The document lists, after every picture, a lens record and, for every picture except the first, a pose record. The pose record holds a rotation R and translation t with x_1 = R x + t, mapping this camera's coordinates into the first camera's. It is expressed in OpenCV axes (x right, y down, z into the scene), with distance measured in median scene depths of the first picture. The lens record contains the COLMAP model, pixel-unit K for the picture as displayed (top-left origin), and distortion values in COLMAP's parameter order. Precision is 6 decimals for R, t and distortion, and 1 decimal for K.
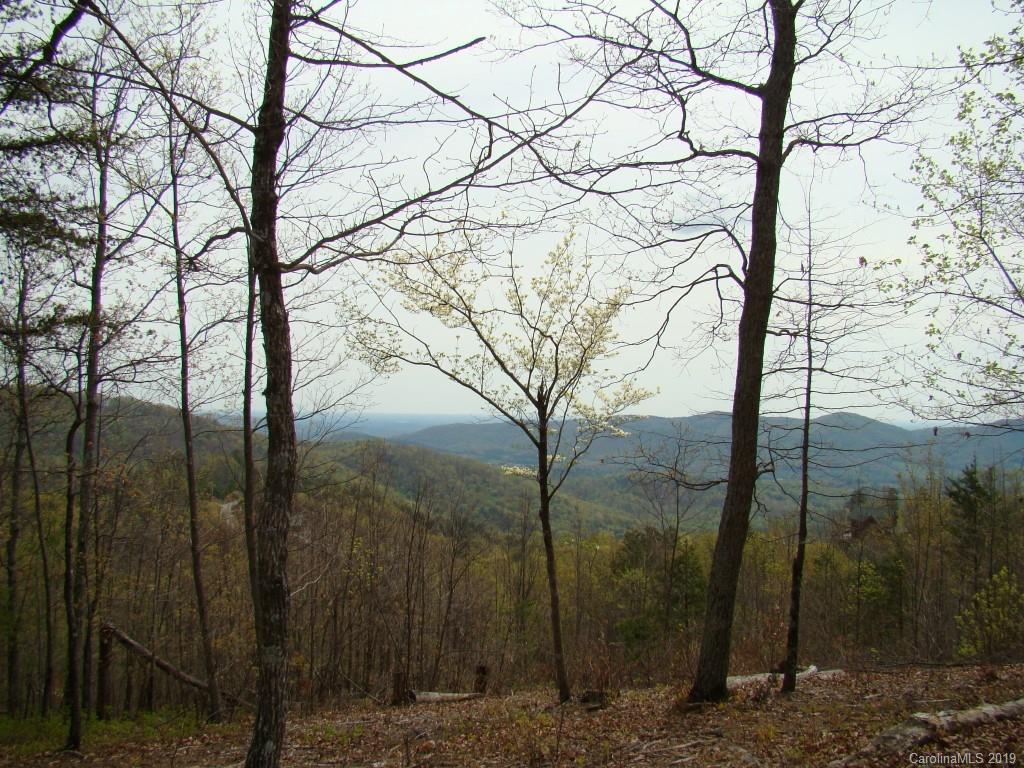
lens RADIAL K [[967.2, 0, 510.1], [0, 967.2, 397.2], [0, 0, 1]] dist [-0.180511, 0.138072]
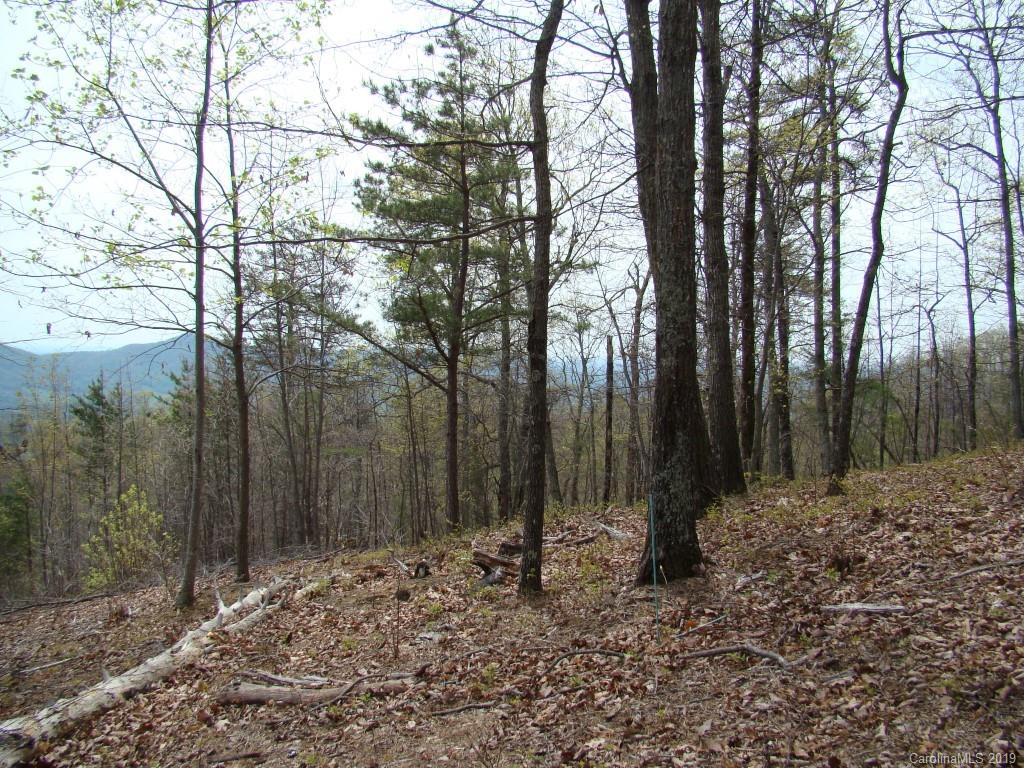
lens RADIAL K [[966.1, 0, 514.5], [0, 966.1, 398.7], [0, 0, 1]] dist [-0.178442, 0.136946]
pose [[0.642263, -0.036913, 0.765595, 0.096500], [-0.026205, 0.997198, 0.070064, 0.032806], [-0.766036, -0.065062, 0.639497, 0.172523]]
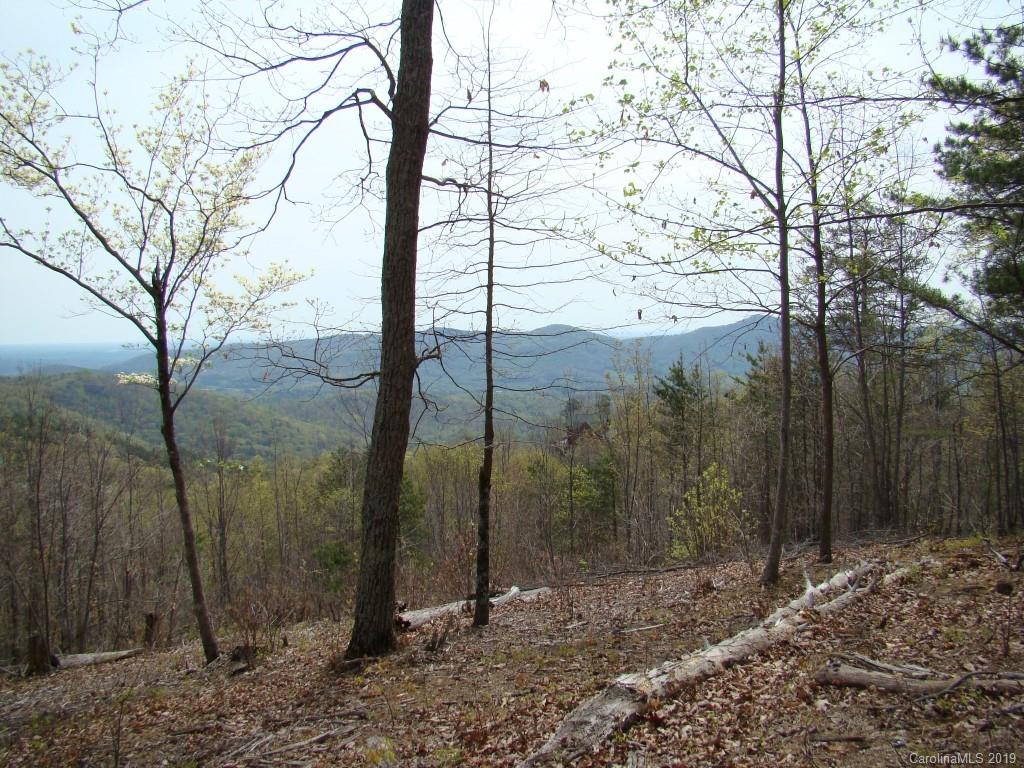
lens RADIAL K [[966.1, 0, 514.5], [0, 966.1, 398.7], [0, 0, 1]] dist [-0.178442, 0.136946]
pose [[0.956675, -0.052808, 0.286329, 0.085856], [0.027956, 0.995531, 0.090201, 0.033360], [-0.289813, -0.078289, 0.953876, 0.180655]]
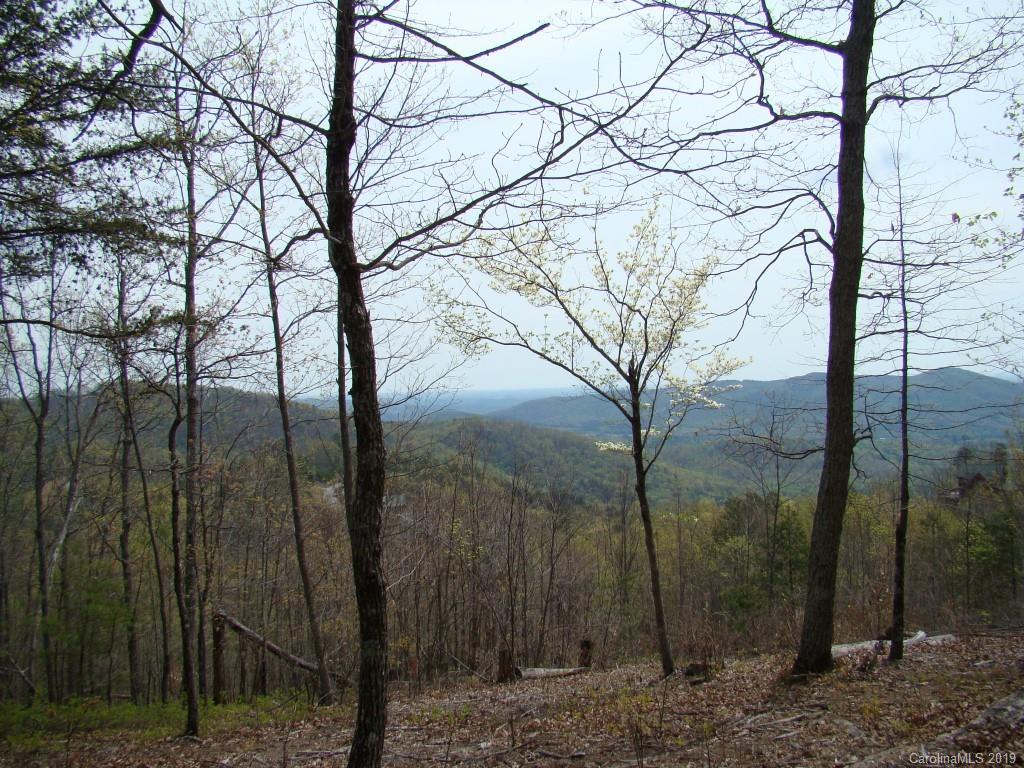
lens RADIAL K [[966.1, 0, 514.5], [0, 966.1, 398.7], [0, 0, 1]] dist [-0.178442, 0.136946]
pose [[0.994422, -0.046799, -0.094528, 0.003726], [0.049553, 0.998407, 0.026999, -0.005161], [0.093114, -0.031532, 0.995156, 0.000256]]
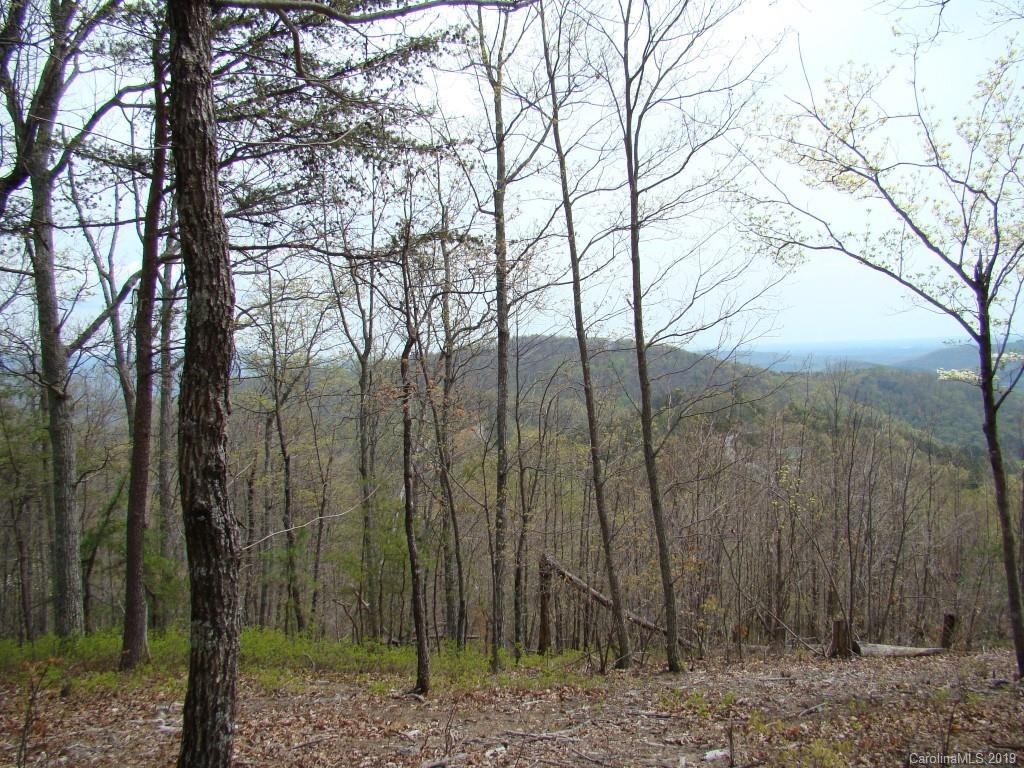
lens RADIAL K [[966.1, 0, 514.5], [0, 966.1, 398.7], [0, 0, 1]] dist [-0.178442, 0.136946]
pose [[0.873372, -0.035186, -0.485781, 0.064207], [0.069632, 0.996162, 0.053035, 0.032031], [0.482051, -0.080145, 0.872470, 0.177602]]
